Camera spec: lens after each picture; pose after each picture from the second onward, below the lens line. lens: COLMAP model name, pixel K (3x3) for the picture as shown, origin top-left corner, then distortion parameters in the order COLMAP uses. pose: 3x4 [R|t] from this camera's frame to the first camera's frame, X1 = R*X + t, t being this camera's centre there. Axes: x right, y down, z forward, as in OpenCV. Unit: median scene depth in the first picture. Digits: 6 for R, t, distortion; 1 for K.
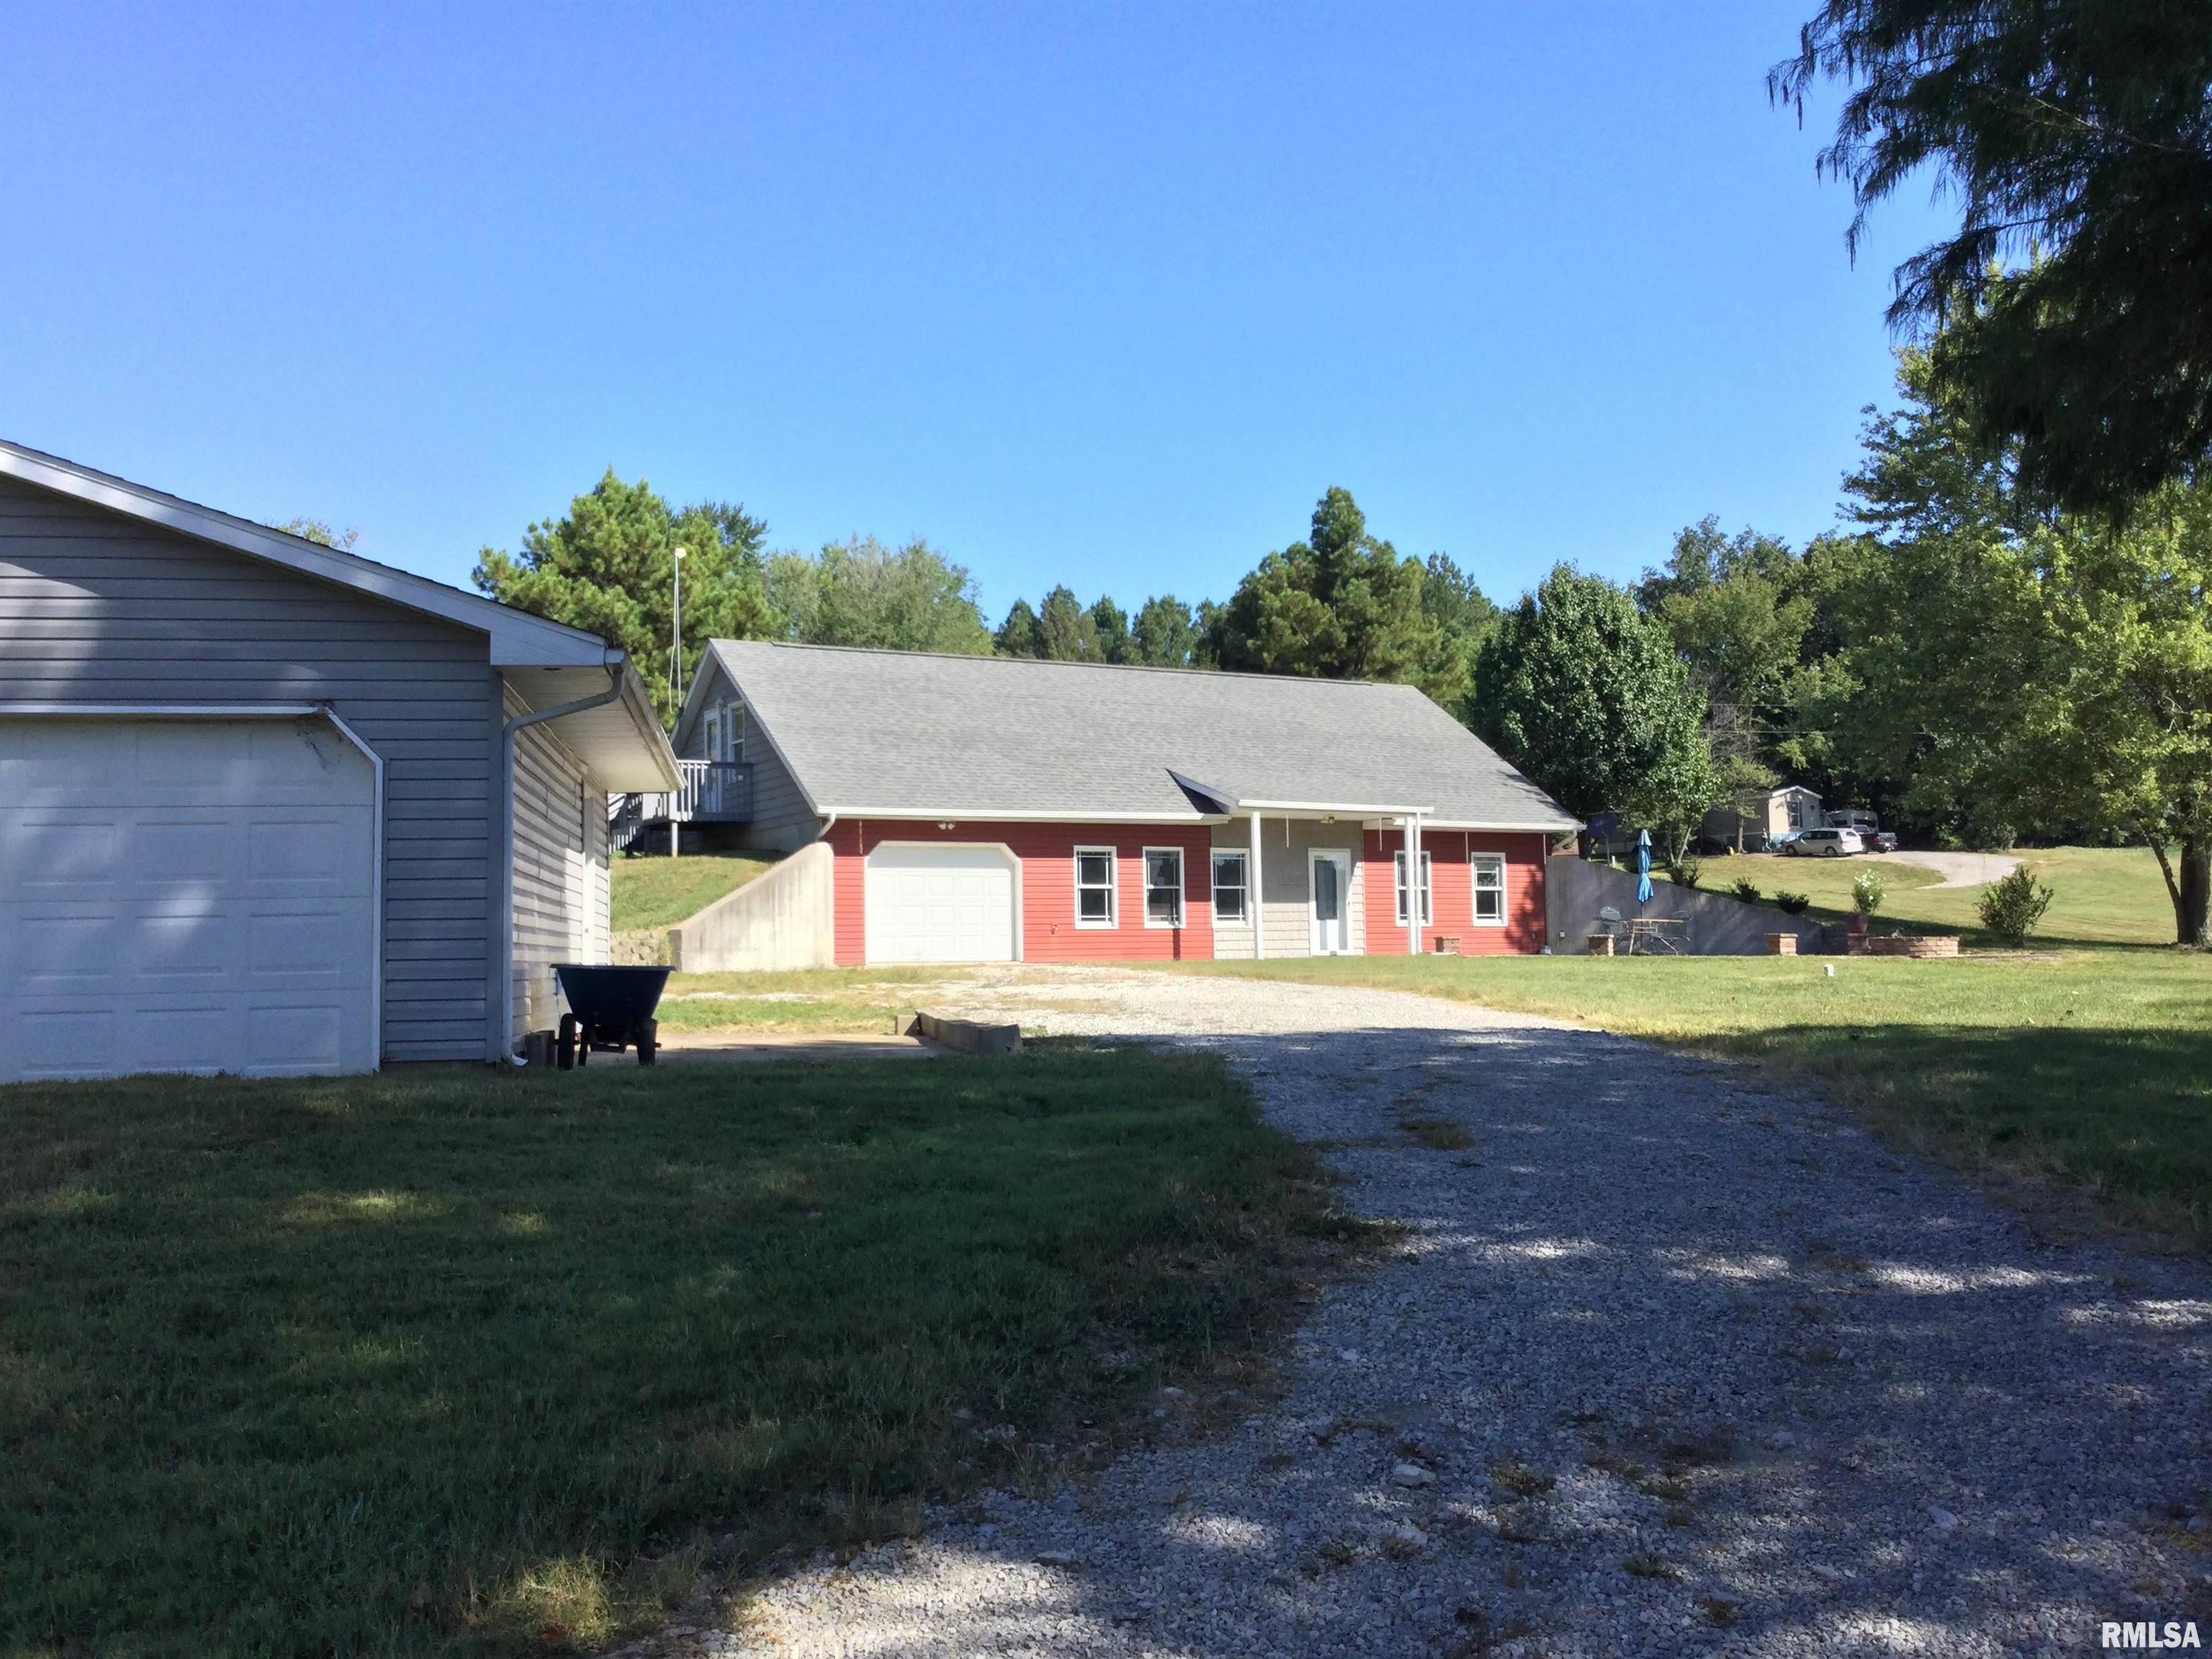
lens RADIAL K [[1966.3, 0, 1144.3], [0, 1966.3, 822.1], [0, 0, 1]] dist [0.159925, -0.292293]
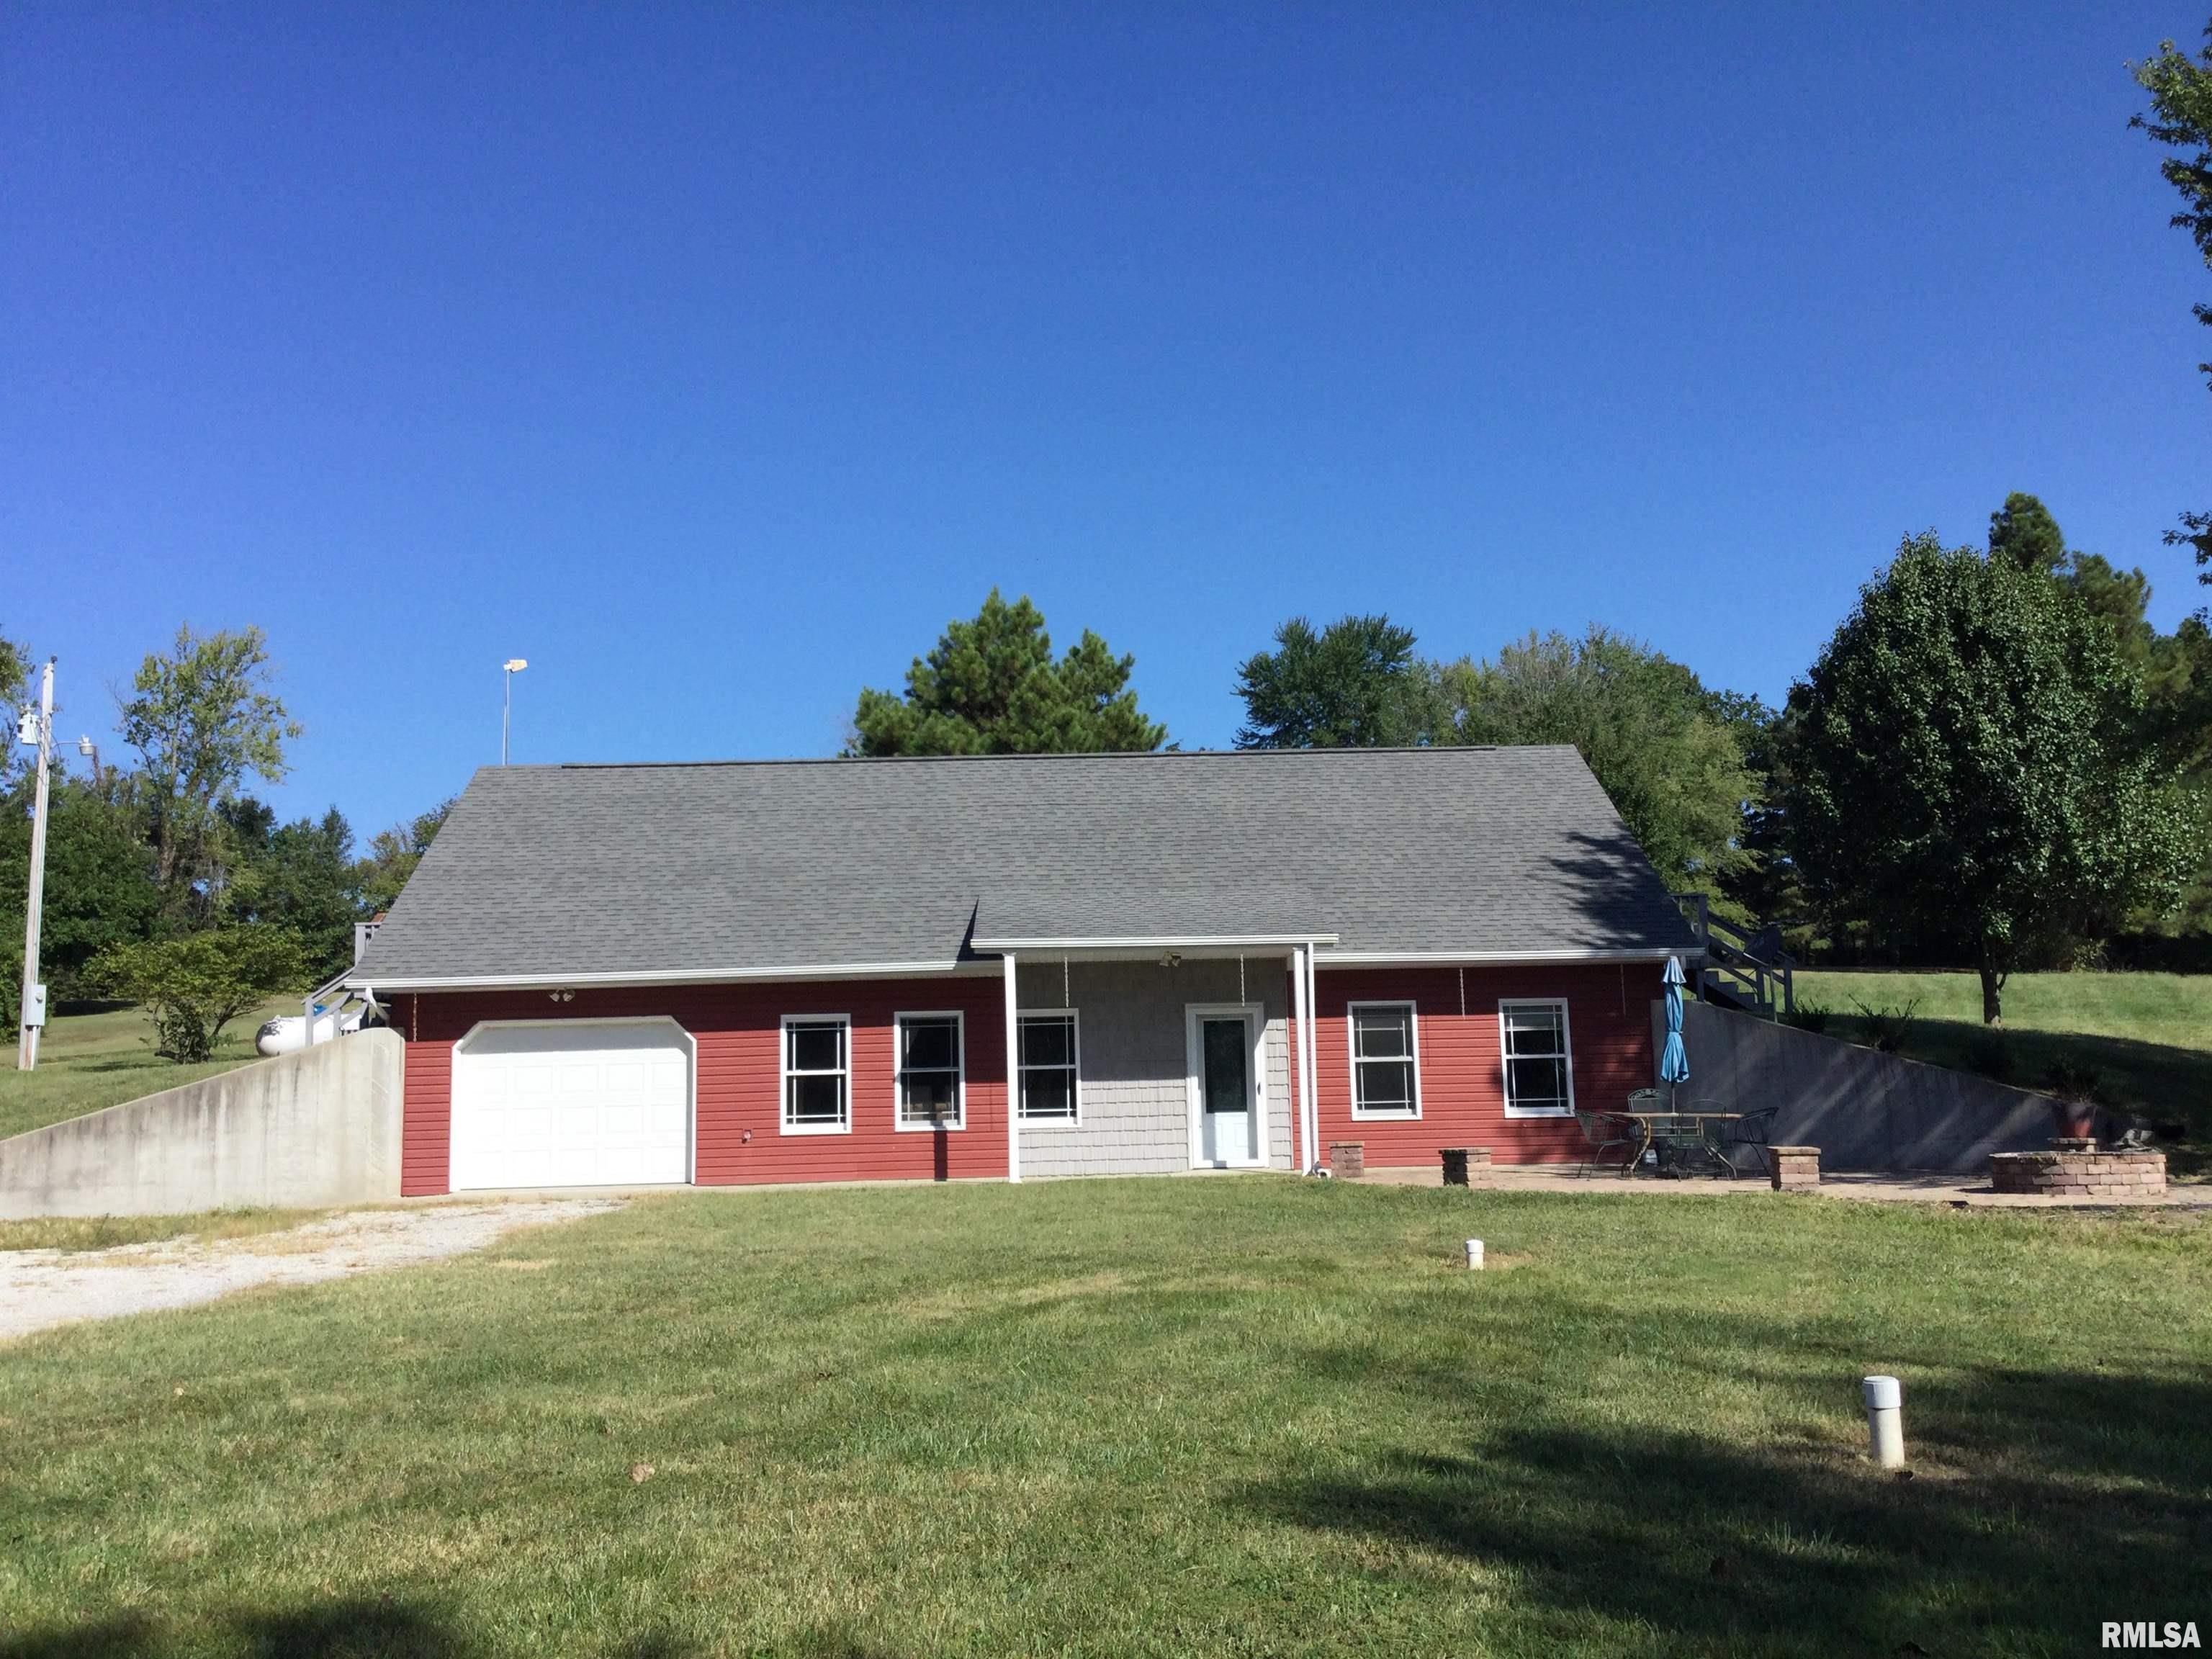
lens RADIAL K [[2015.0, 0, 1105.1], [0, 2015.0, 787.9], [0, 0, 1]] dist [0.094581, 0.001339]
pose [[0.887545, -0.080324, -0.453666, 0.346700], [0.043529, 0.994900, -0.090993, 0.001966], [0.458661, 0.061013, 0.886514, 0.356166]]
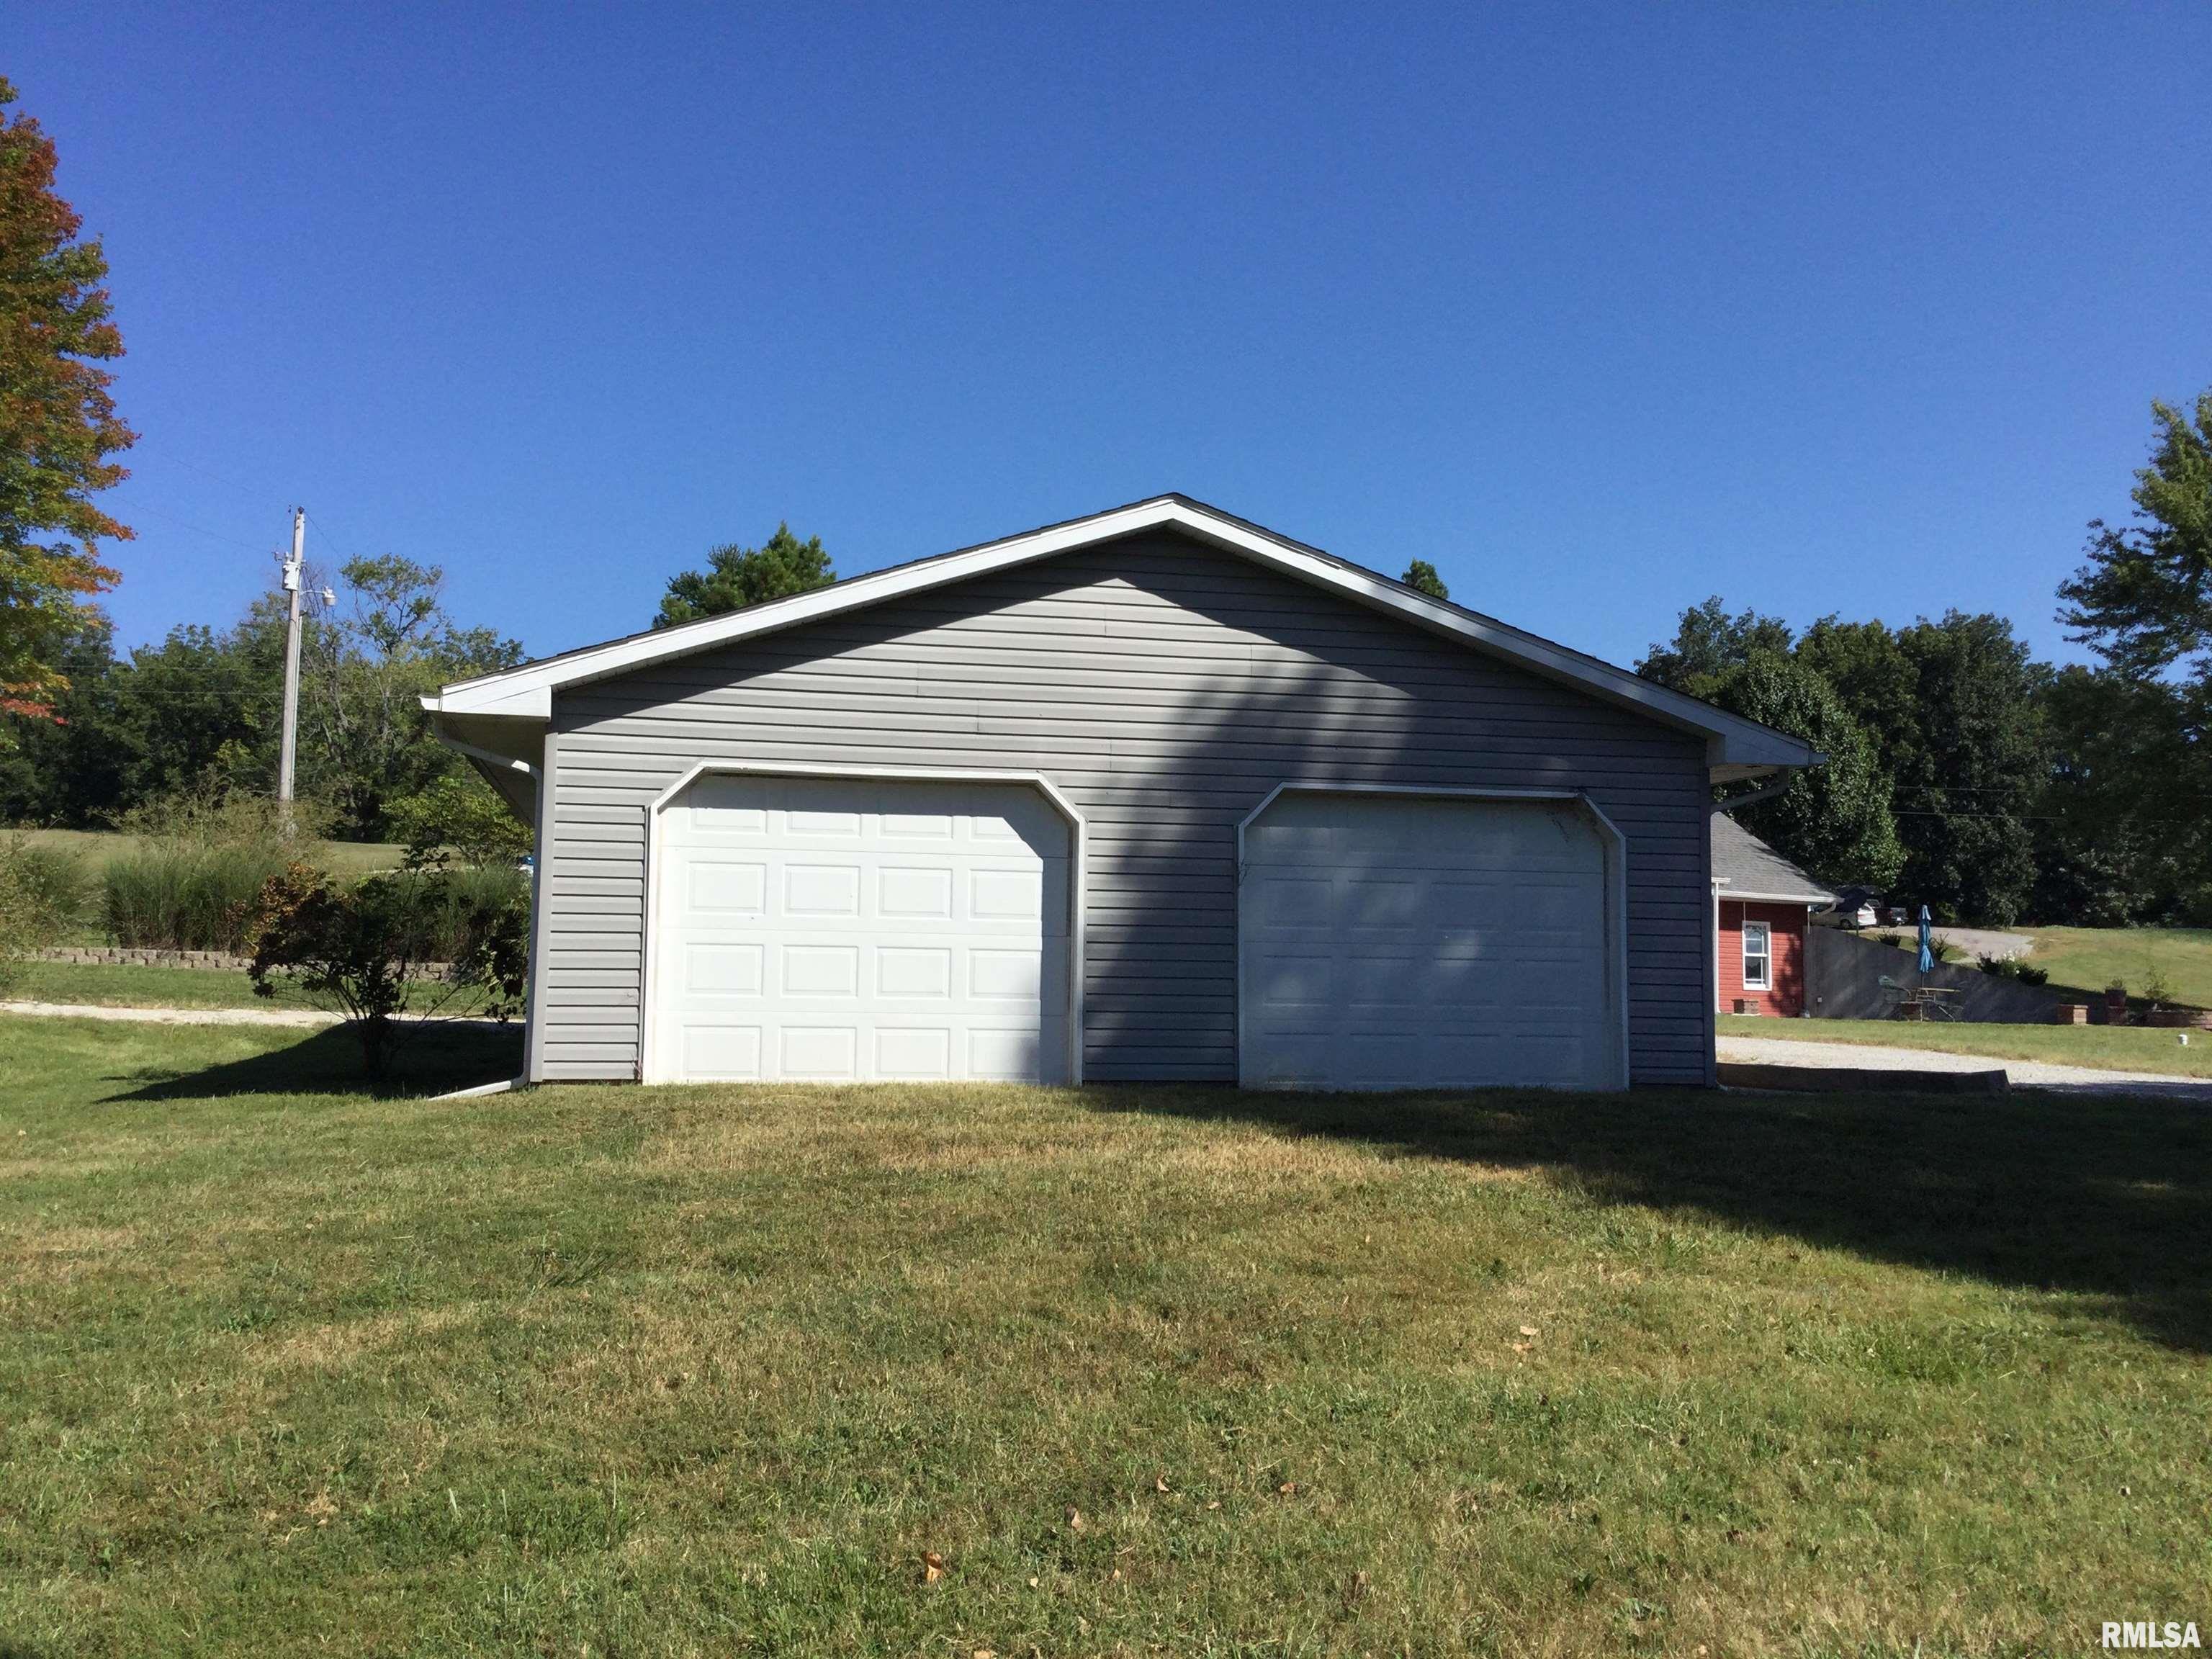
lens RADIAL K [[1947.8, 0, 1108.1], [0, 1947.8, 860.5], [0, 0, 1]] dist [0.002114, -0.002746]
pose [[0.999374, 0.032215, 0.014651, -0.192424], [-0.032129, 0.999465, -0.006090, 0.000210], [-0.014839, 0.005615, 0.999874, -0.051150]]
